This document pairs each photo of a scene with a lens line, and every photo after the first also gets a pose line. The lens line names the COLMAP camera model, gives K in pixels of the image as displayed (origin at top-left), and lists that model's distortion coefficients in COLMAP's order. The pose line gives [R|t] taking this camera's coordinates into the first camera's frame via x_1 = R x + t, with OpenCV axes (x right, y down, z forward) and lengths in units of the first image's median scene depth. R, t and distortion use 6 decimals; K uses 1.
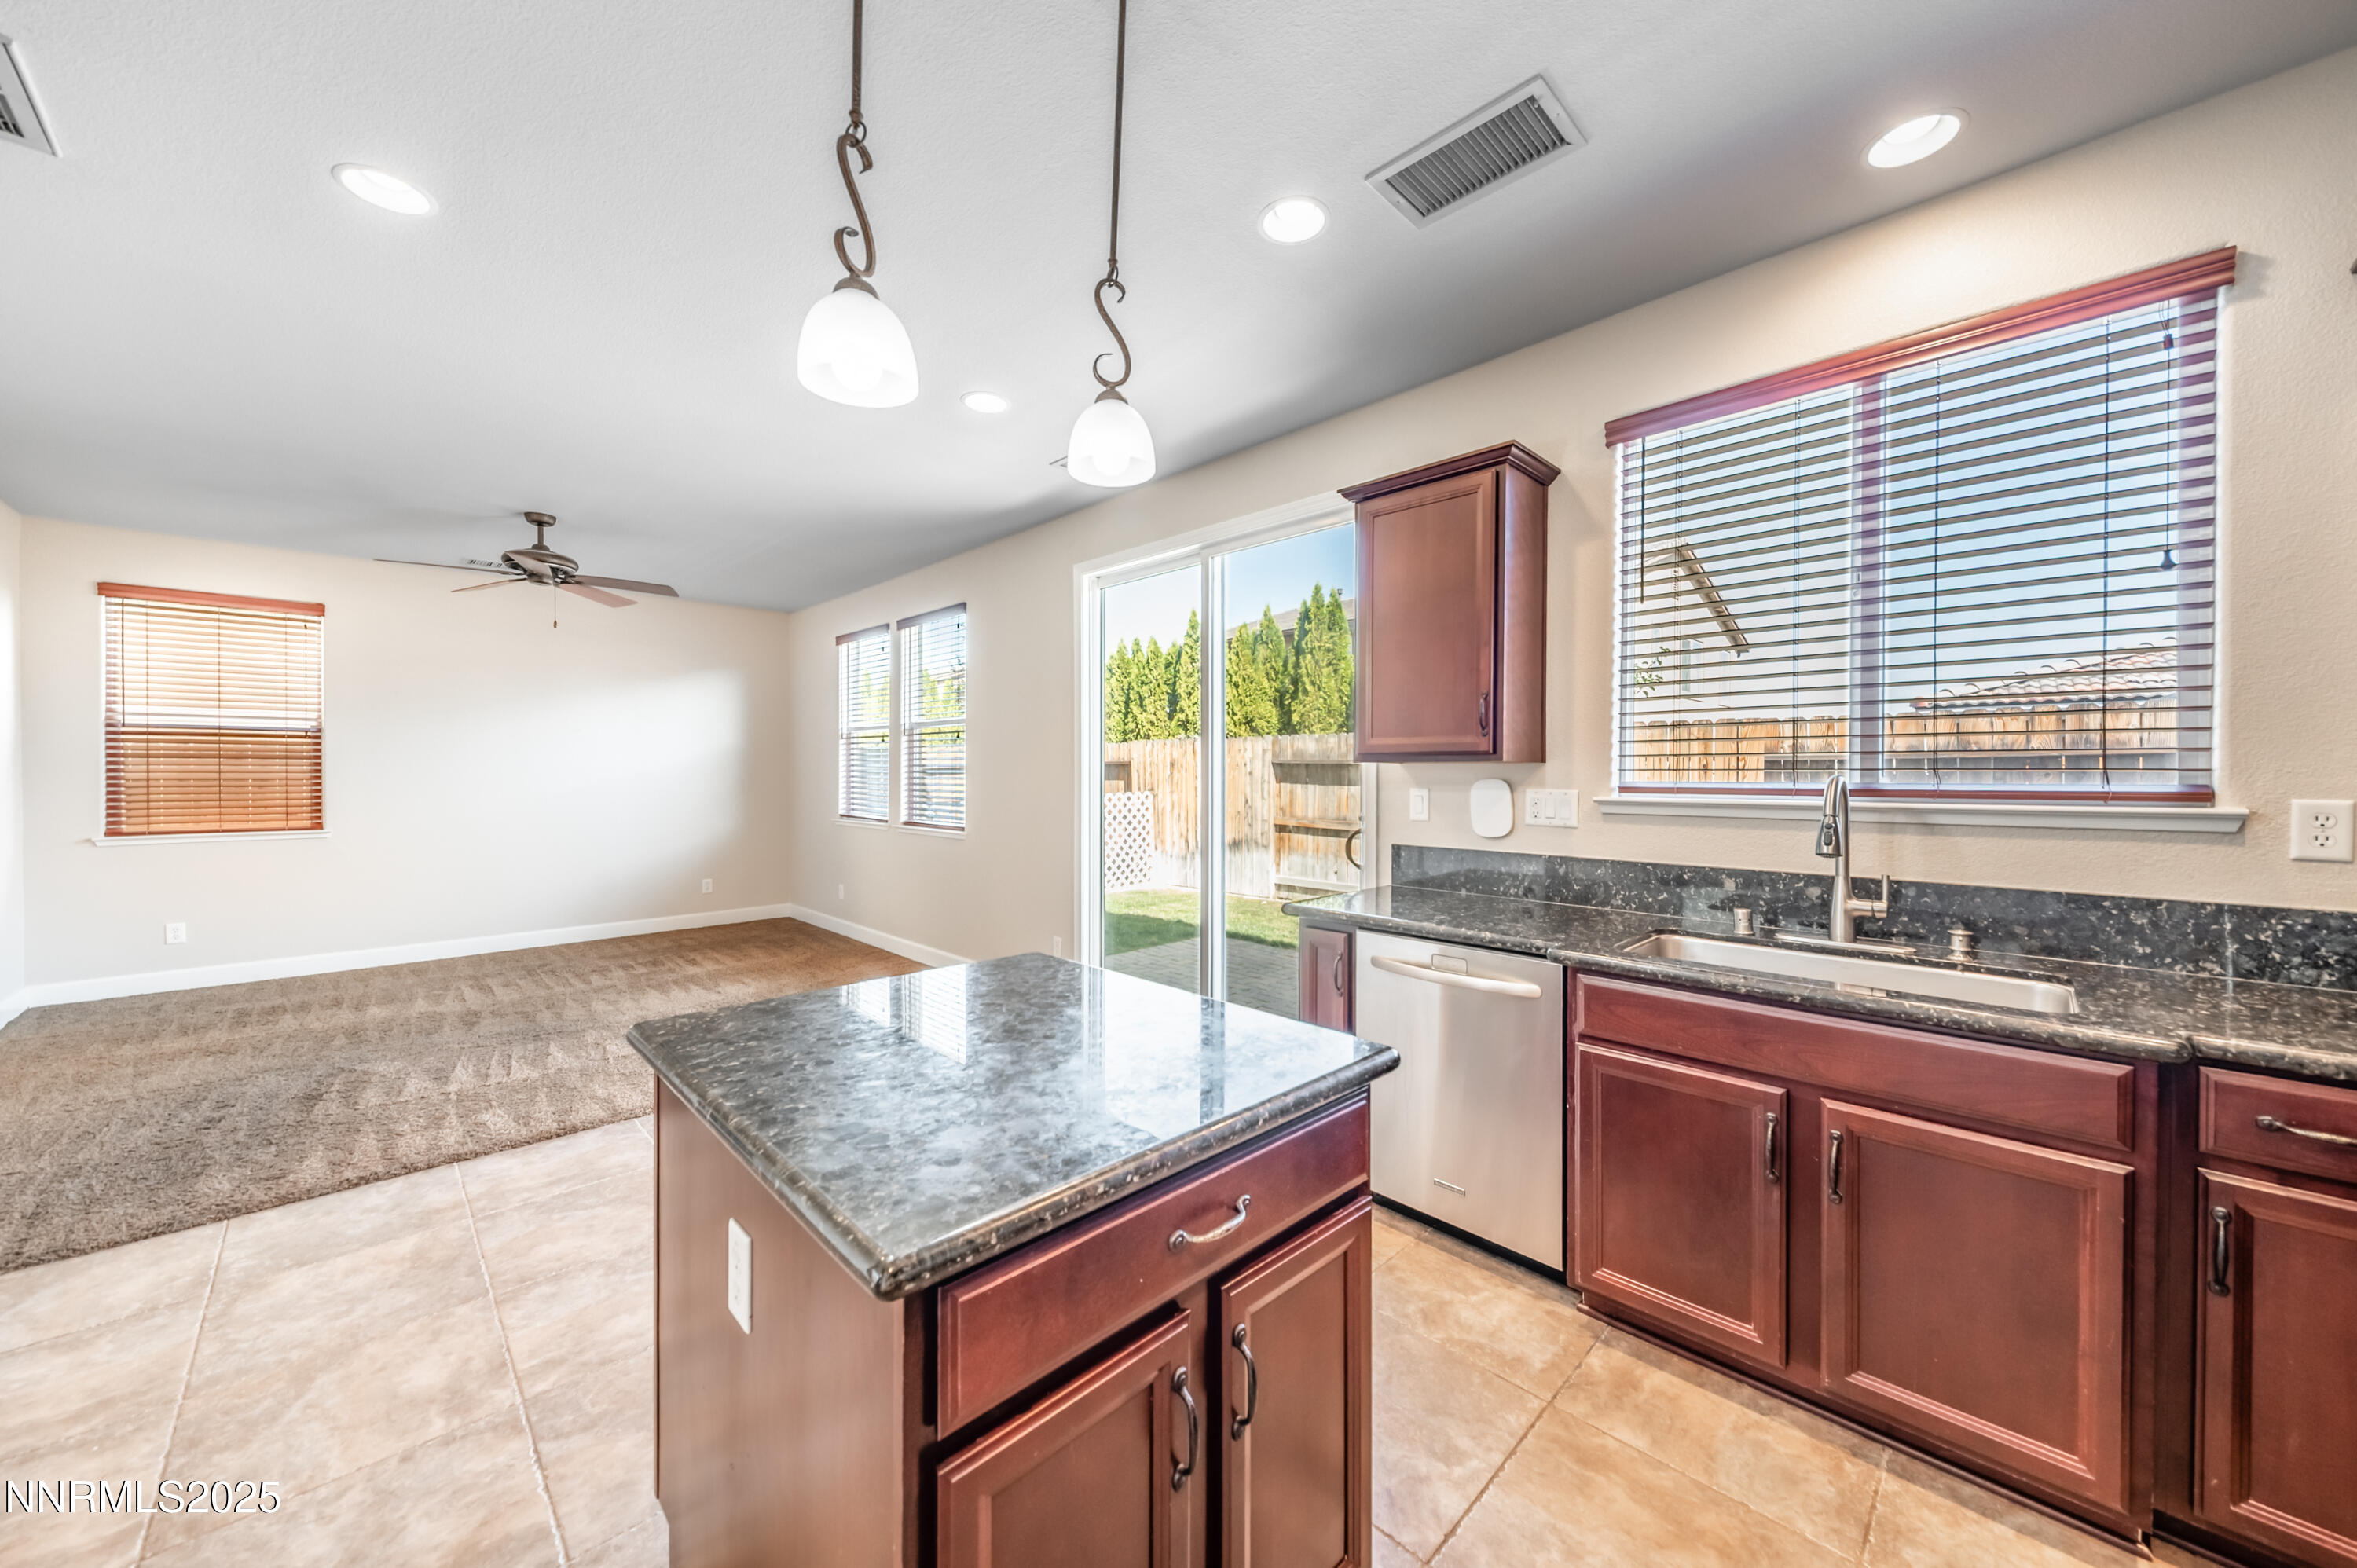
lens RADIAL K [[838.2, 0, 1201.1], [0, 838.2, 776.1], [0, 0, 1]] dist [0.008831, -0.002023]
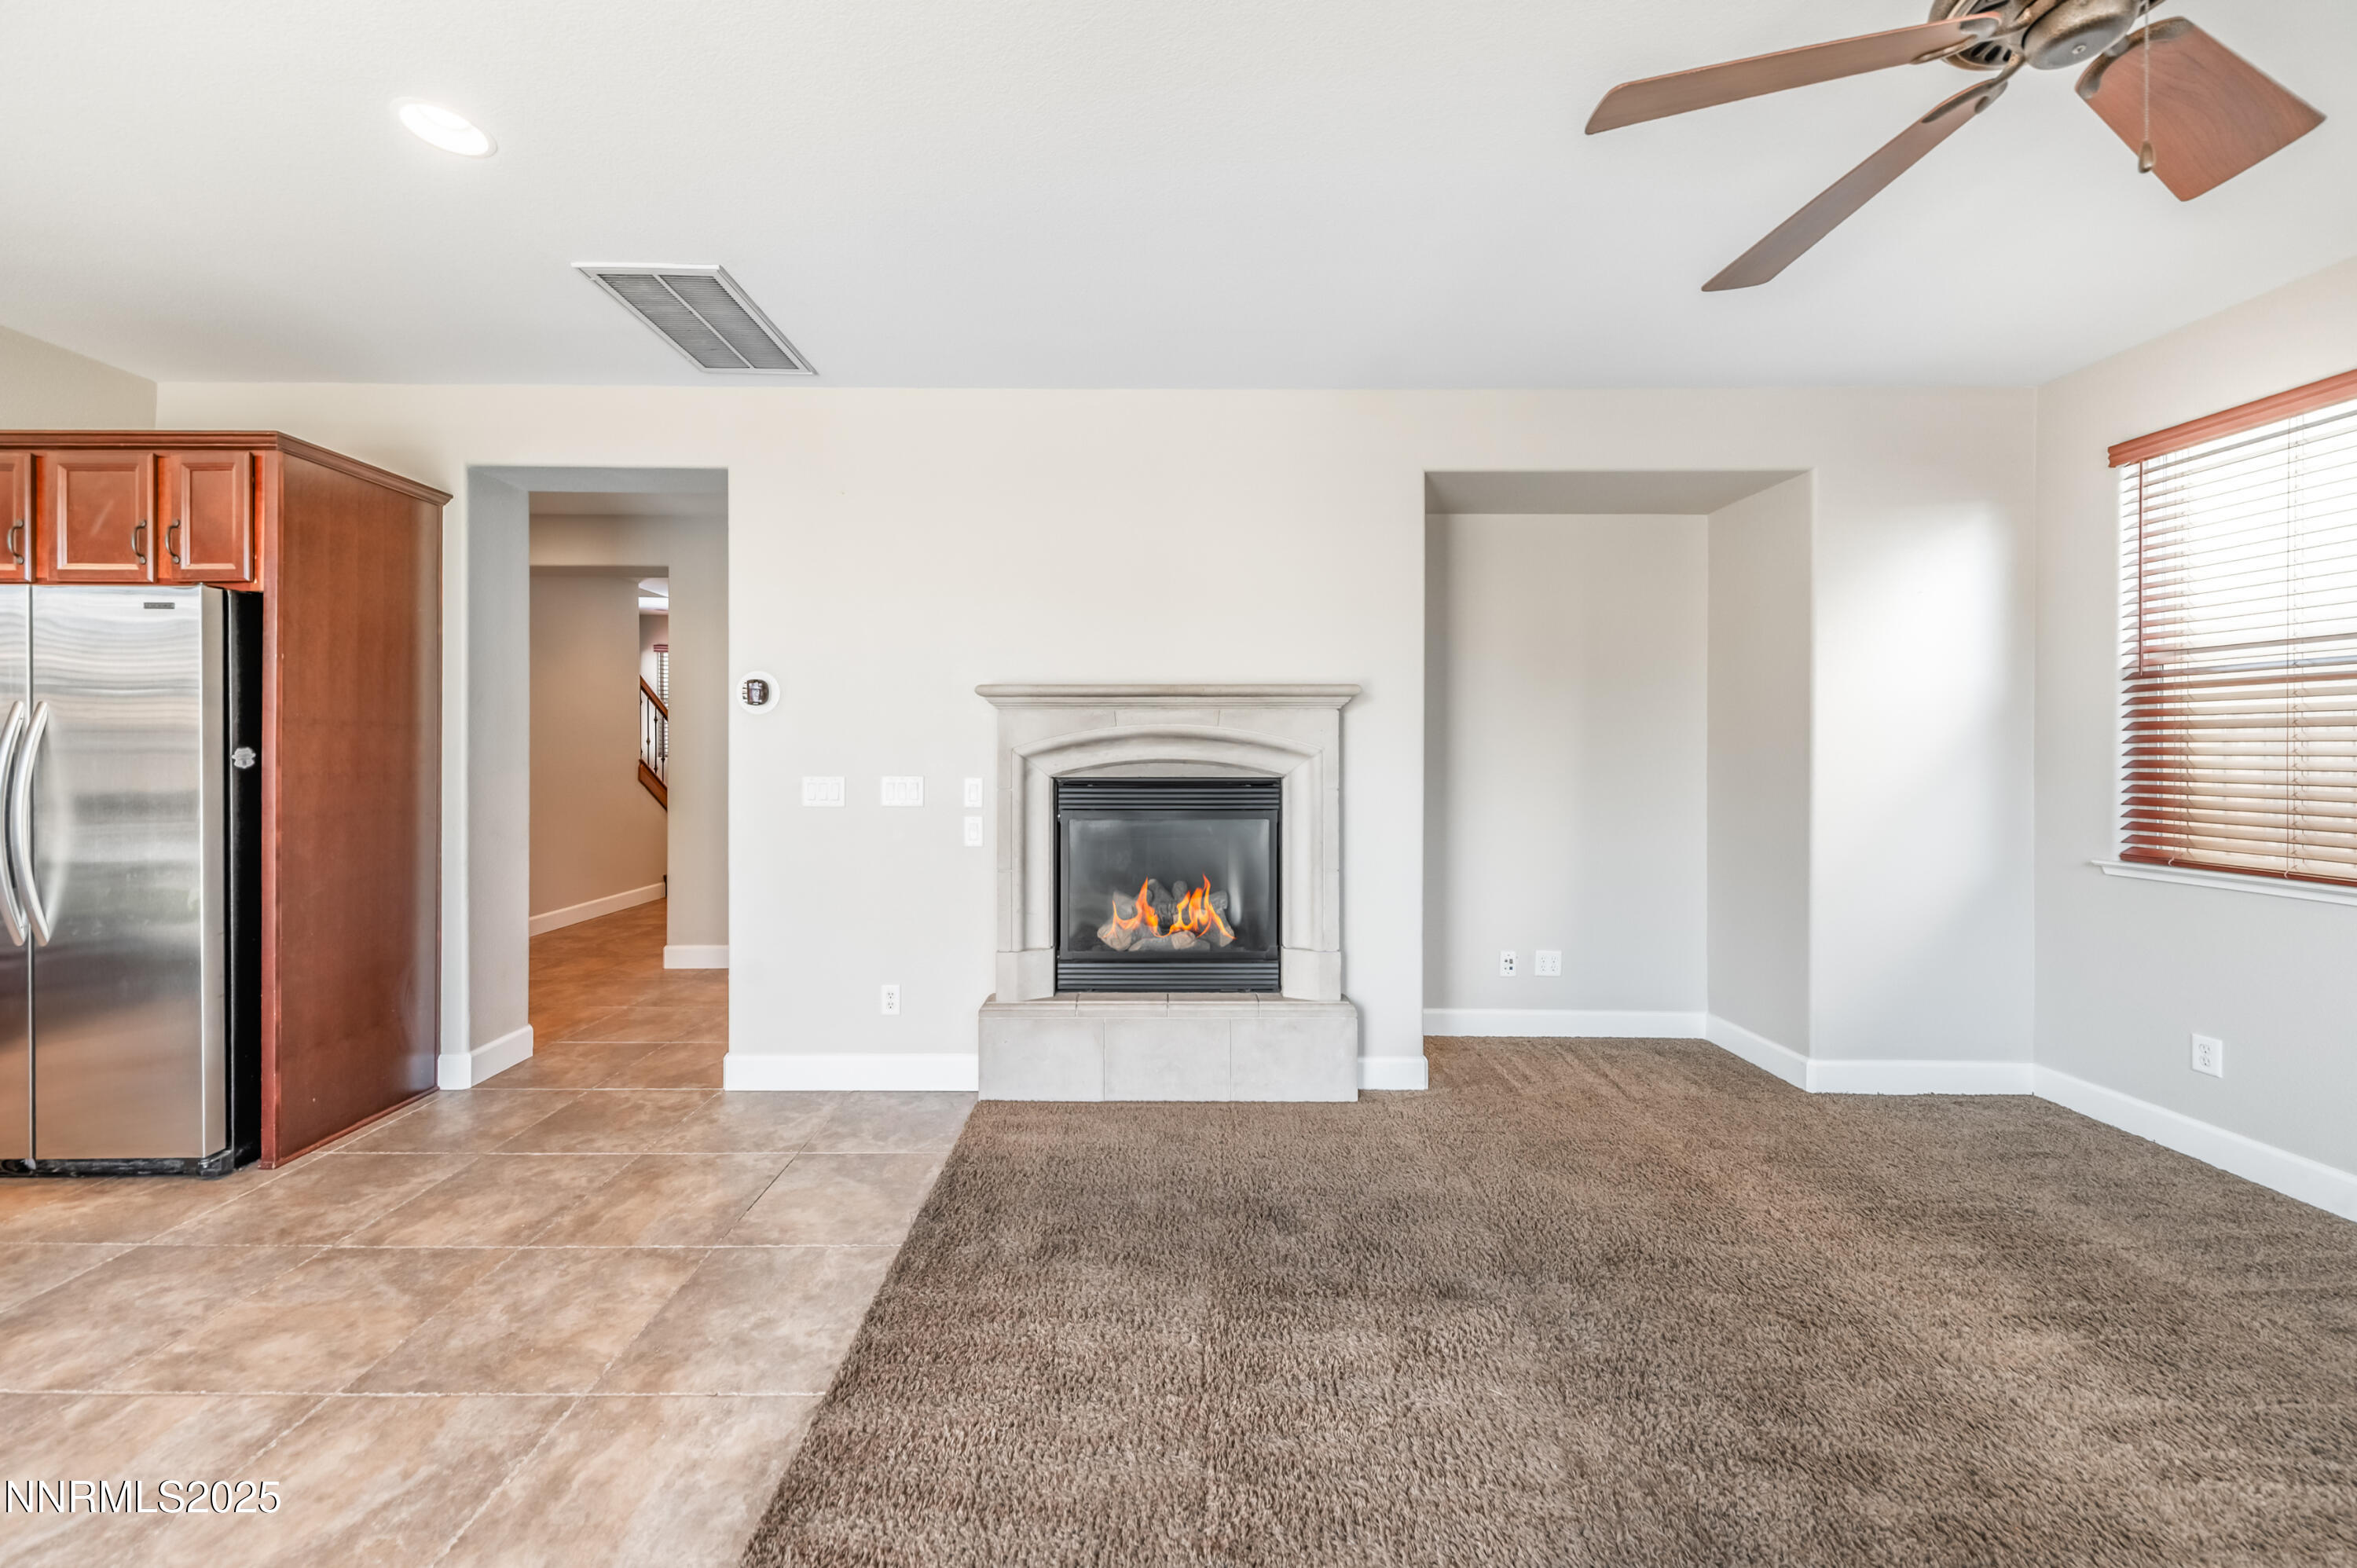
lens RADIAL K [[838.2, 0, 1164.2], [0, 838.2, 749.9], [0, 0, 1]] dist [0.008831, -0.002023]
pose [[-0.716307, -0.003828, -0.697774, -0.789178], [-0.006633, 0.999977, 0.001323, -0.008999], [0.697753, 0.005576, -0.716316, 1.997274]]
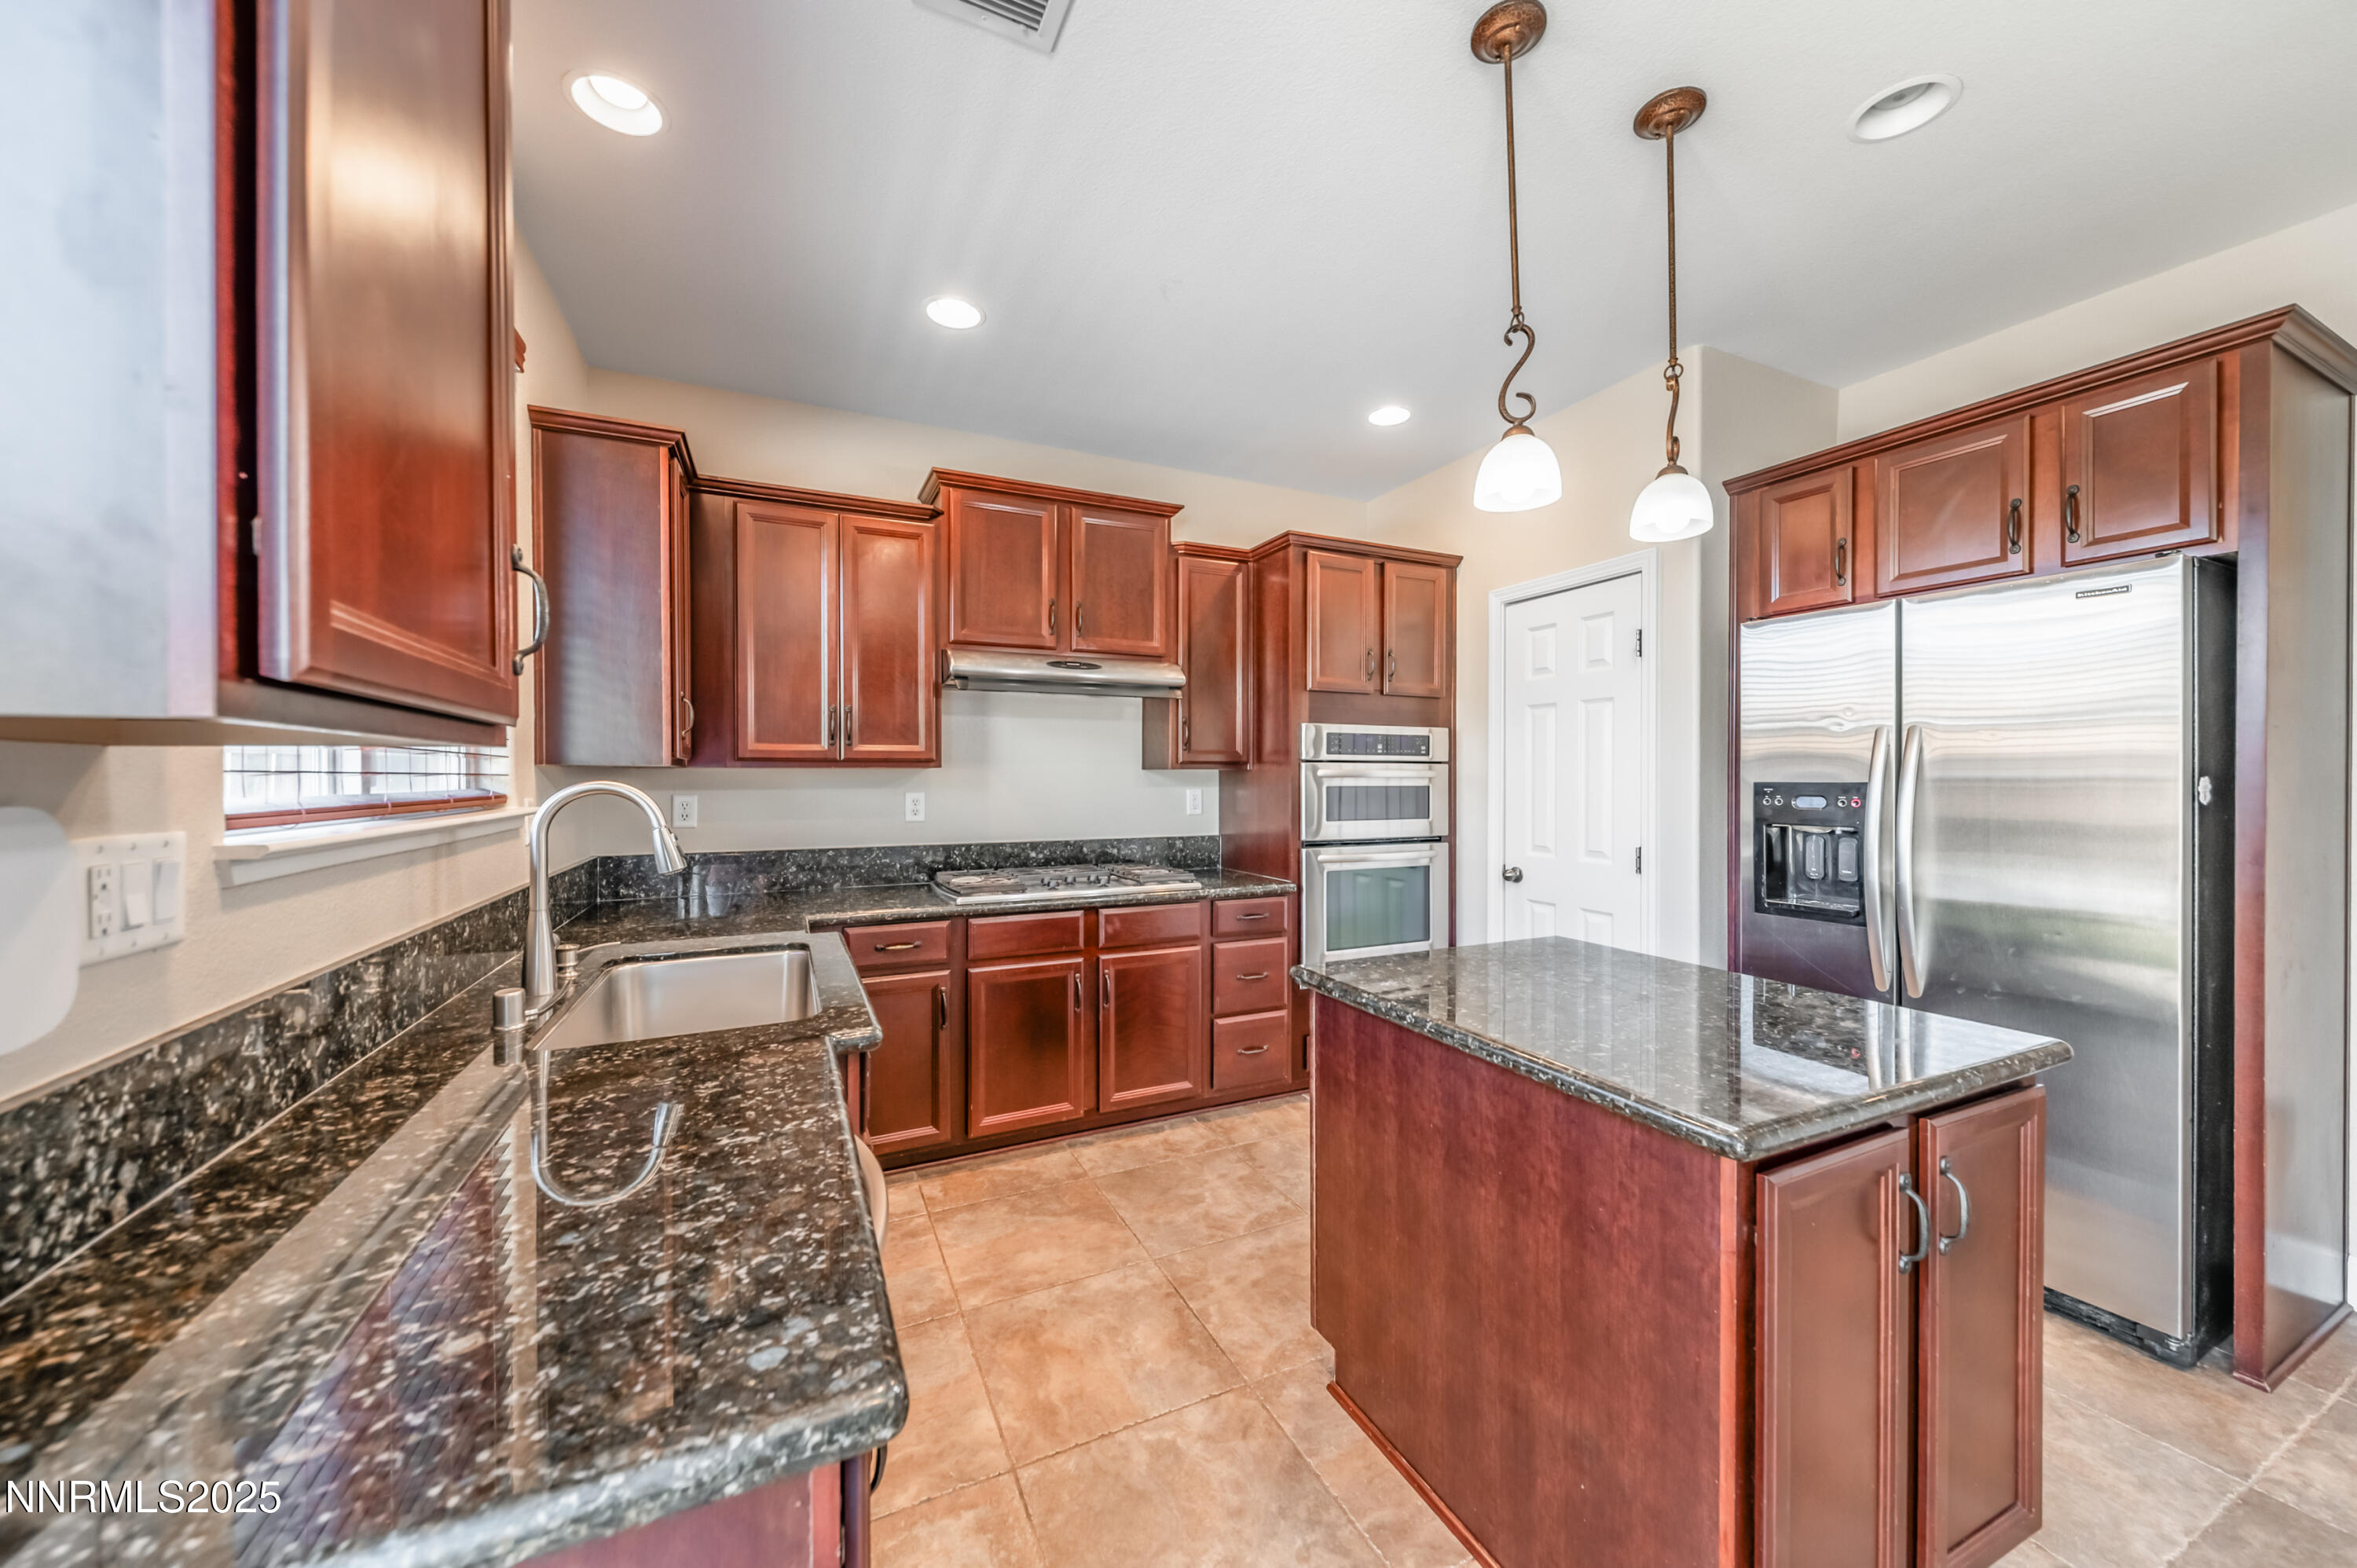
lens RADIAL K [[838.2, 0, 1178.8], [0, 838.2, 780.0], [0, 0, 1]] dist [0.008831, -0.002023]
pose [[-0.938431, -0.000870, 0.345466, -0.068412], [0.002311, 0.999959, 0.008795, -0.008804], [-0.345460, 0.009052, -0.938390, 1.431899]]
